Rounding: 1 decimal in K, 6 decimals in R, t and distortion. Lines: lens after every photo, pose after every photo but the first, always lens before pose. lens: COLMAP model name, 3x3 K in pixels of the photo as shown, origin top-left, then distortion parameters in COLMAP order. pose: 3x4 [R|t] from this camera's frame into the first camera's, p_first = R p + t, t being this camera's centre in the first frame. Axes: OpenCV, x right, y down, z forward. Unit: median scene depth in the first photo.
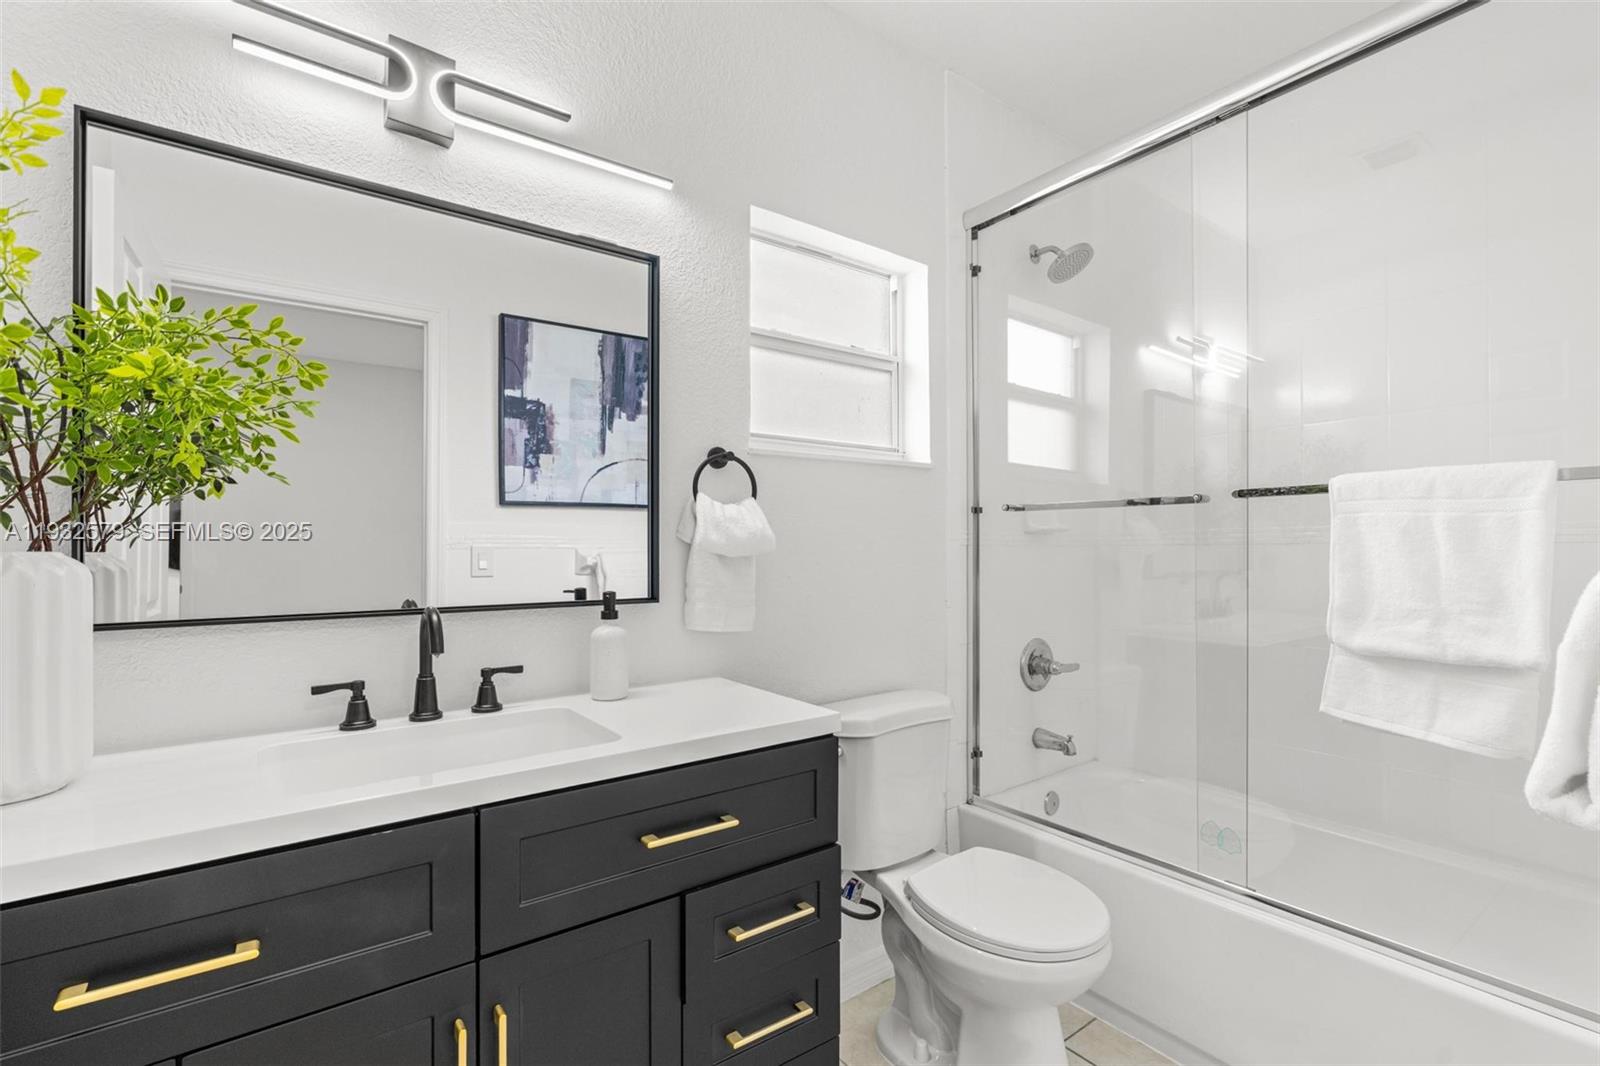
lens RADIAL K [[722.1, 0, 807.0], [0, 722.1, 530.6], [0, 0, 1]] dist [-0.008010, 0.002542]
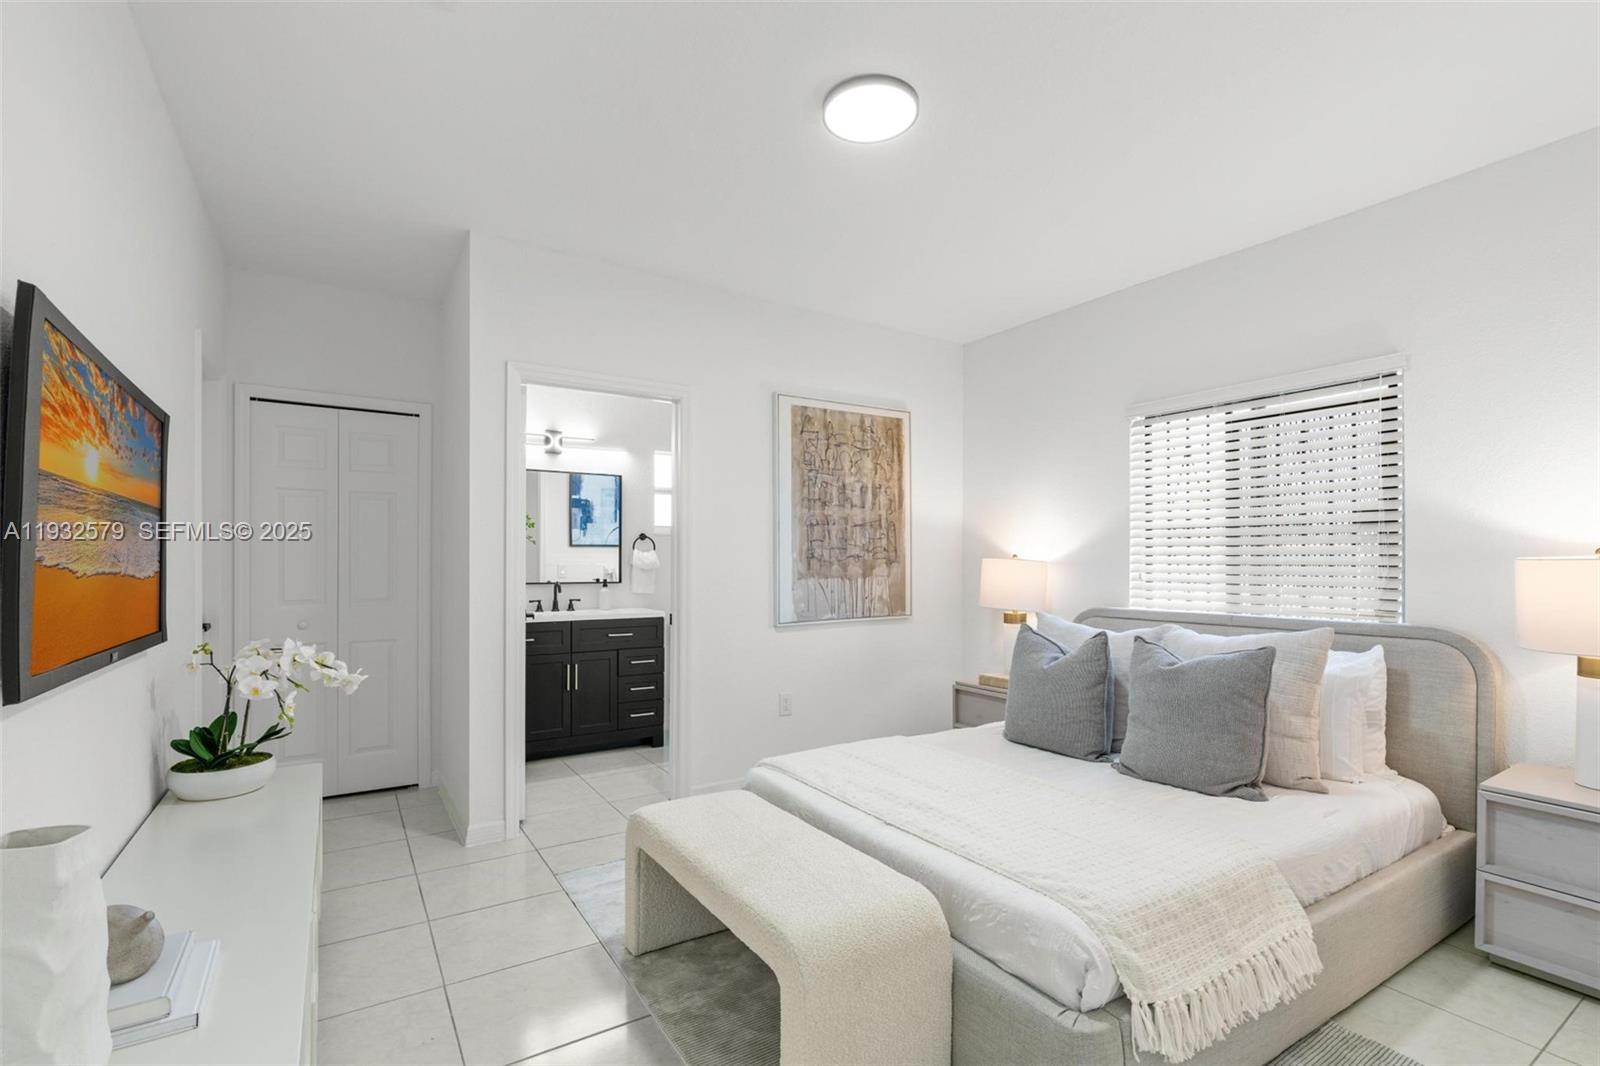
lens RADIAL K [[722.1, 0, 818.1], [0, 722.1, 548.9], [0, 0, 1]] dist [-0.008010, 0.002542]
pose [[0.998598, 0.002938, -0.052858, 0.792233], [-0.002668, 0.999983, 0.005179, -0.067913], [0.052872, -0.005031, 0.998589, -2.046880]]
